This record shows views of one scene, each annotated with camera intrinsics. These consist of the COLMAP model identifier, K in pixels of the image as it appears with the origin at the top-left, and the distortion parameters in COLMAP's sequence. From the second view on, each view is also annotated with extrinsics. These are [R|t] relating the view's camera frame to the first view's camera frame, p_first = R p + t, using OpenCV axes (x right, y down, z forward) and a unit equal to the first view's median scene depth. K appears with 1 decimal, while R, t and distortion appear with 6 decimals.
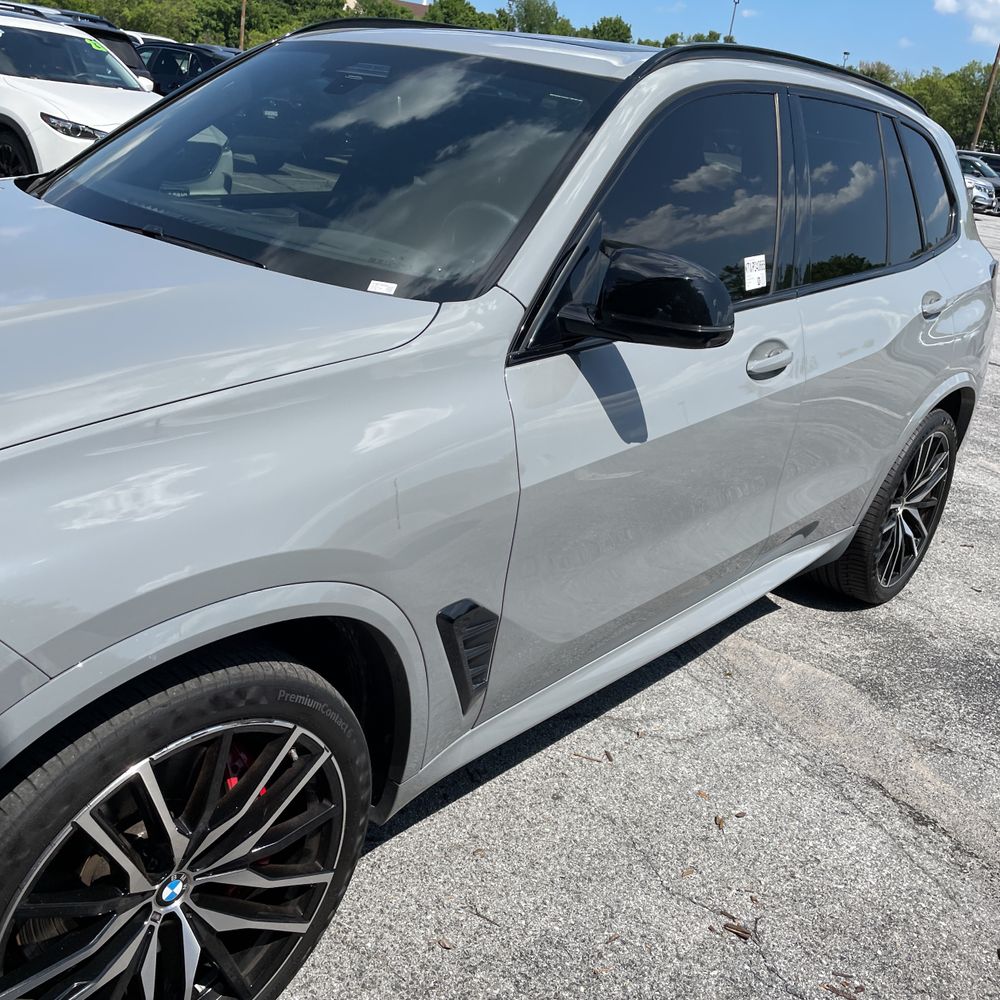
lens RADIAL K [[1009.4, 0, 489.5], [0, 1009.4, 505.7], [0, 0, 1]] dist [0.099610, -0.119660]
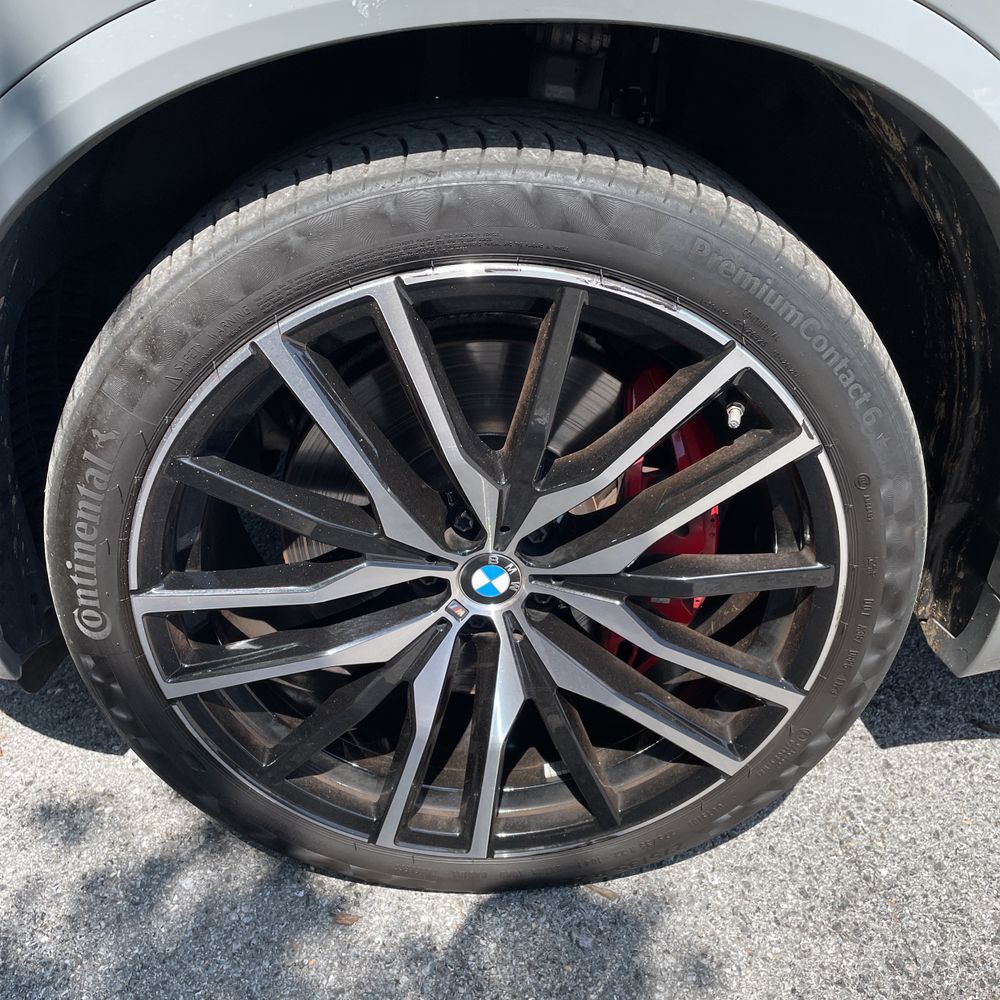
lens RADIAL K [[1009.4, 0, 489.5], [0, 1009.4, 505.7], [0, 0, 1]] dist [0.099610, -0.119660]
pose [[0.683547, 0.259555, -0.682199, 0.062703], [-0.184952, 0.965727, 0.182111, 0.181947], [0.706085, 0.001692, 0.708125, 0.470085]]
